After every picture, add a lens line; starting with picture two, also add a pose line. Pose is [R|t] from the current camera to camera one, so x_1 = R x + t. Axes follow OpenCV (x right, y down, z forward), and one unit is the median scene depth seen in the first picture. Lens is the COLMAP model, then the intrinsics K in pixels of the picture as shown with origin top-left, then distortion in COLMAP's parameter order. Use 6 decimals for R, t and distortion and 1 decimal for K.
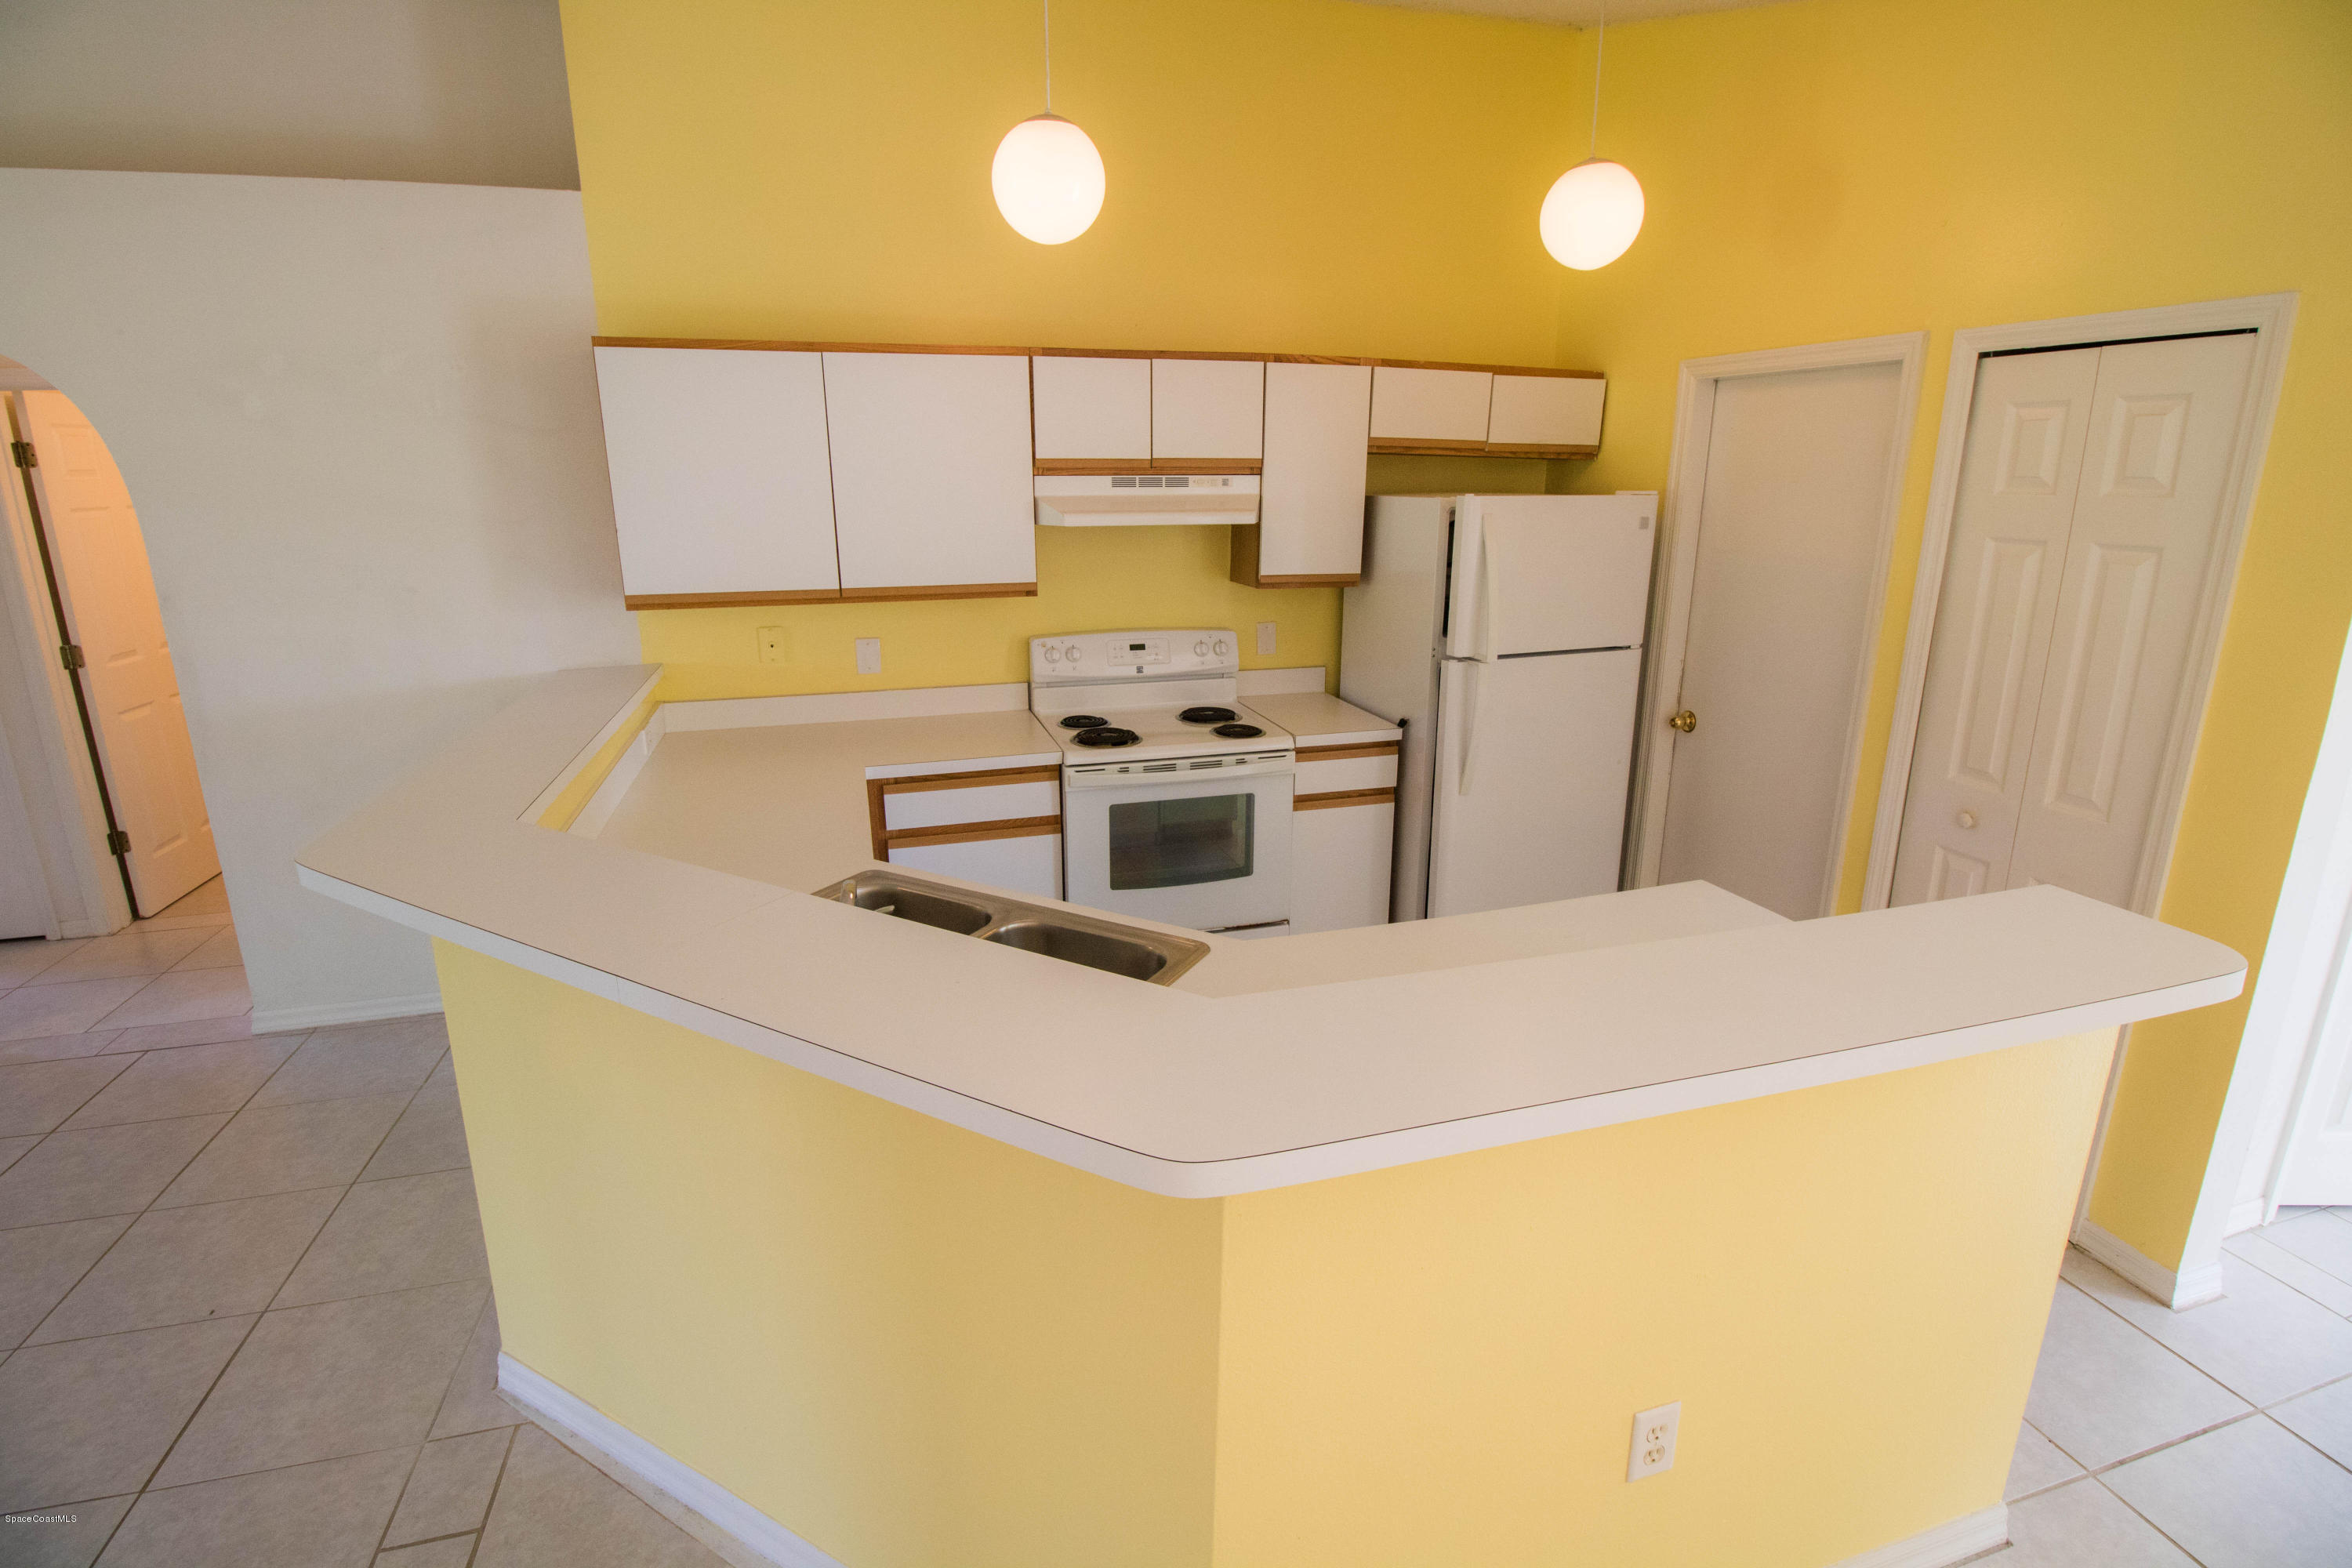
lens RADIAL K [[1107.5, 0, 1174.0], [0, 1107.5, 751.8], [0, 0, 1]] dist [0.012393, -0.000359]
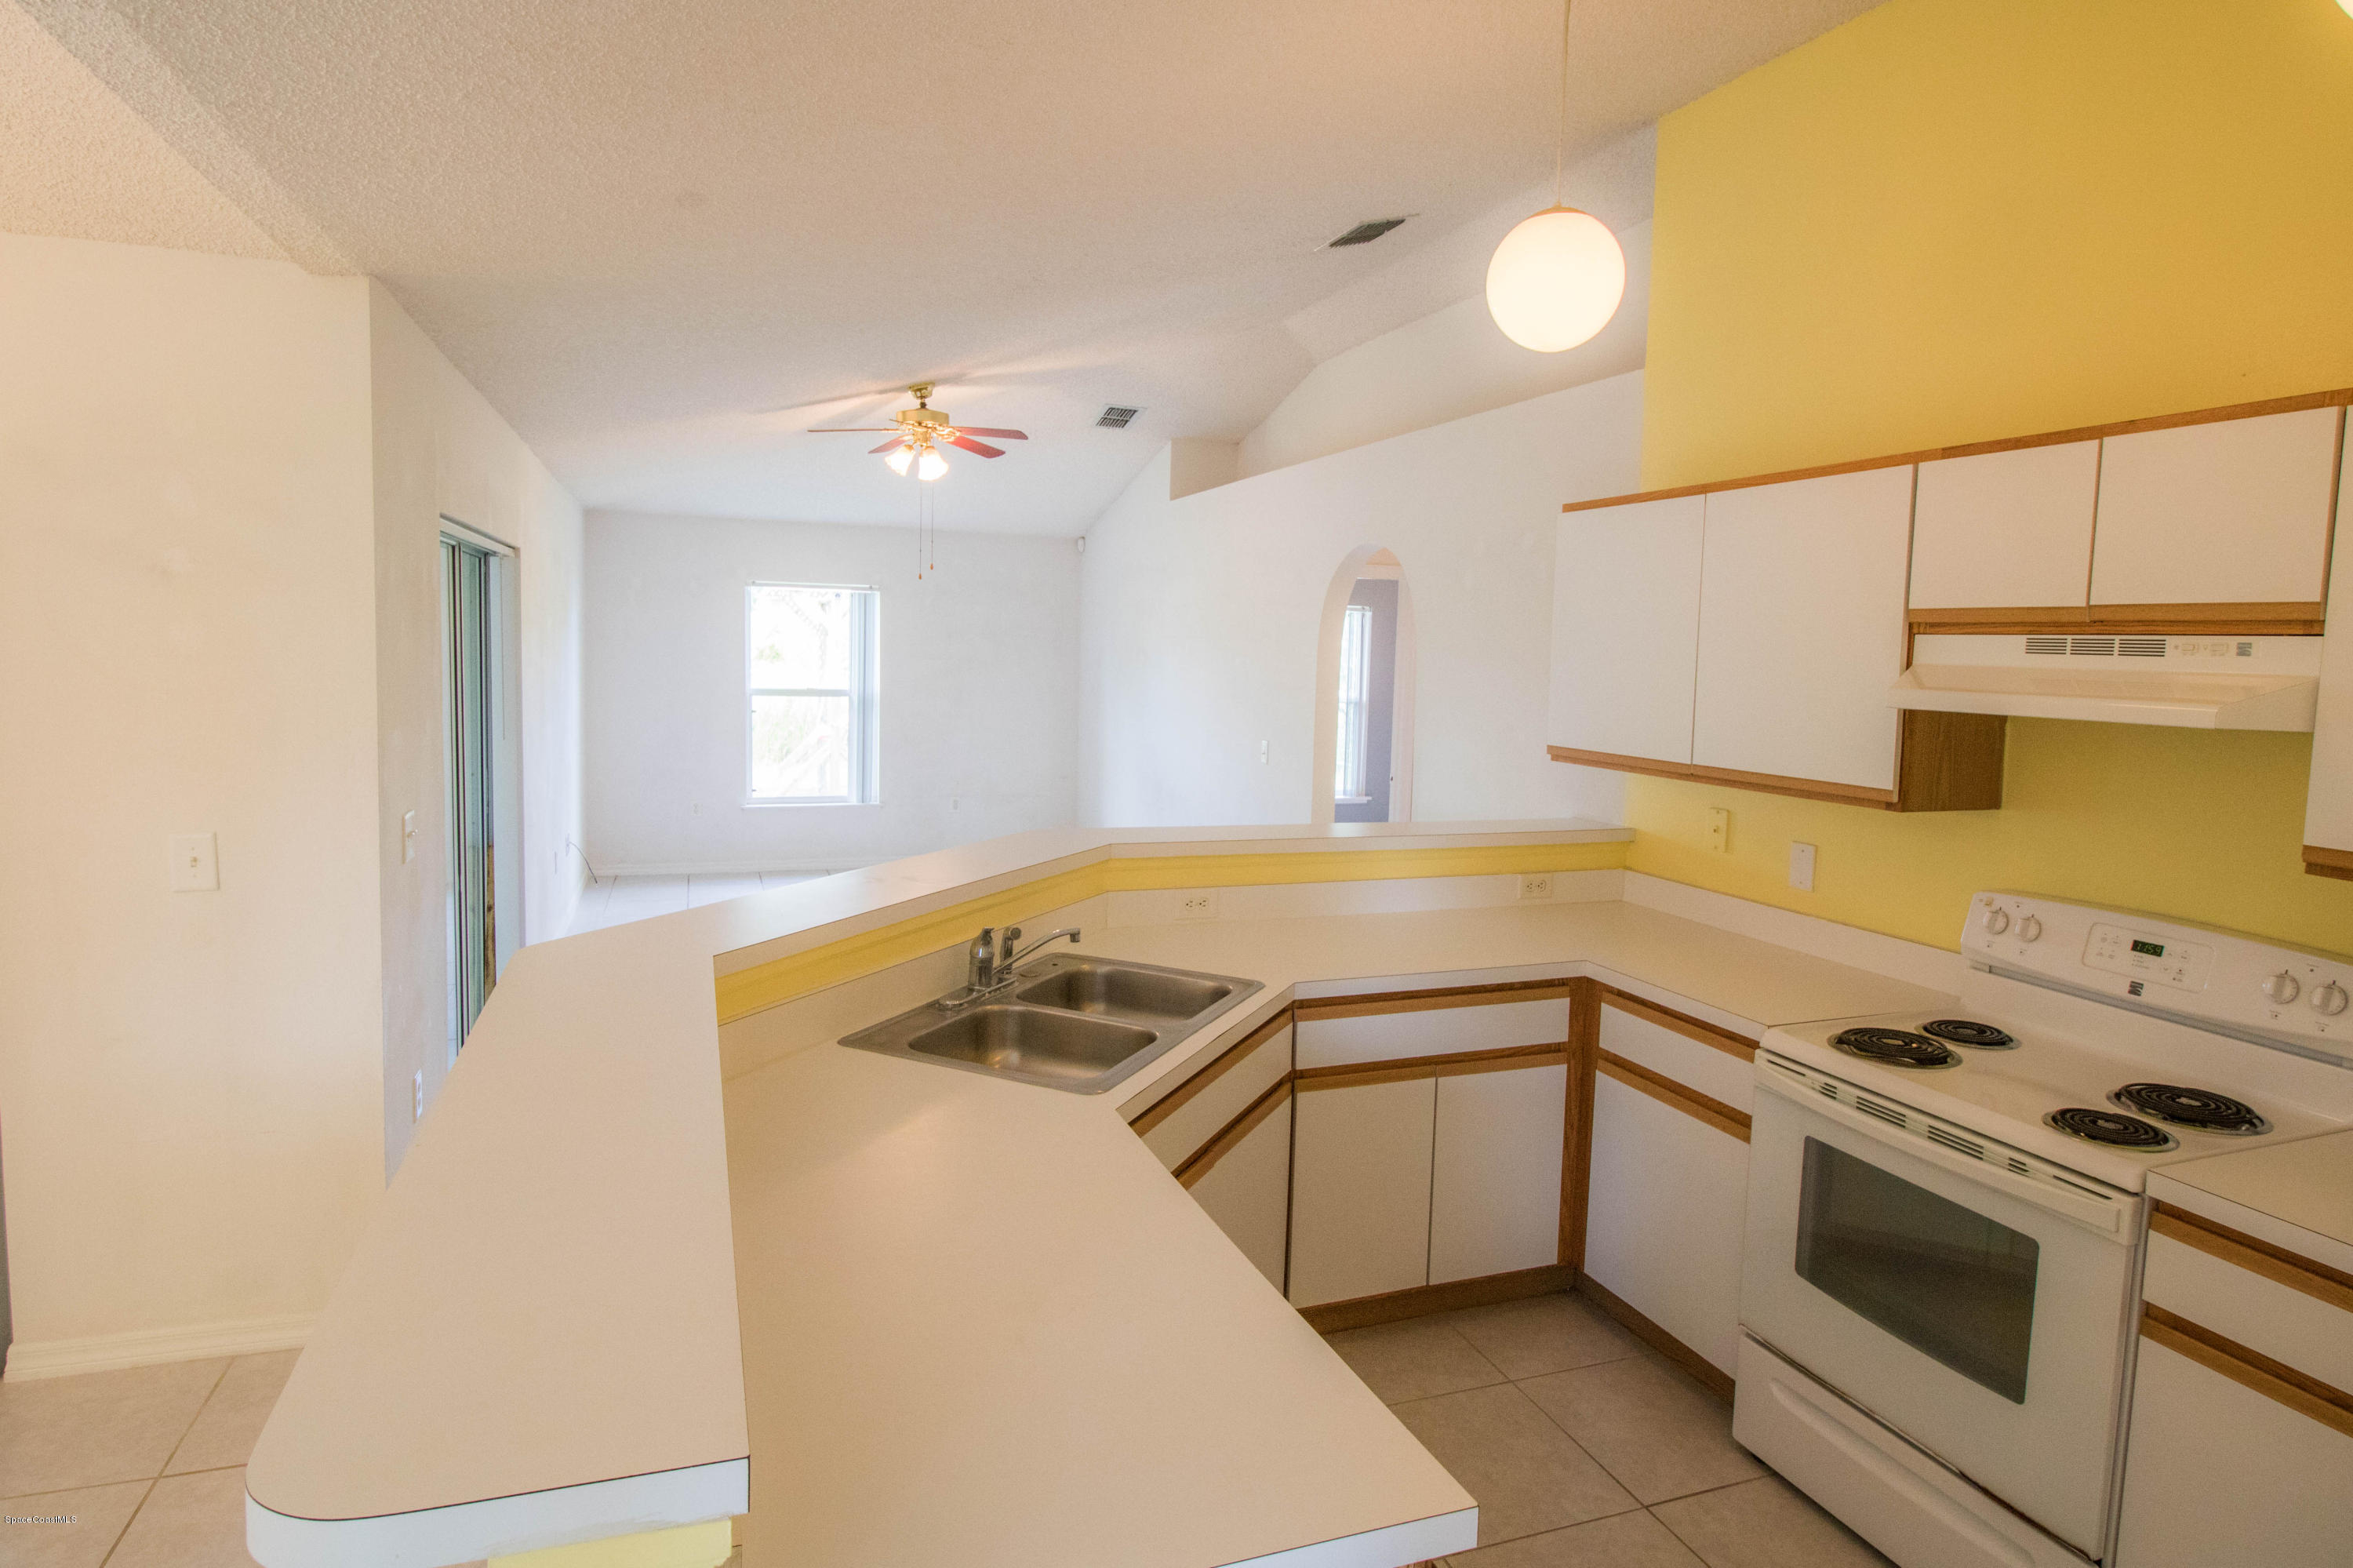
lens RADIAL K [[1260.5, 0, 1181.7], [0, 1260.5, 743.6], [0, 0, 1]] dist [-0.003942, -0.009072]
pose [[0.080230, 0.079596, -0.993593, 0.577180], [-0.279637, 0.958574, 0.054211, -0.099594], [0.956748, 0.273496, 0.099165, 0.499996]]
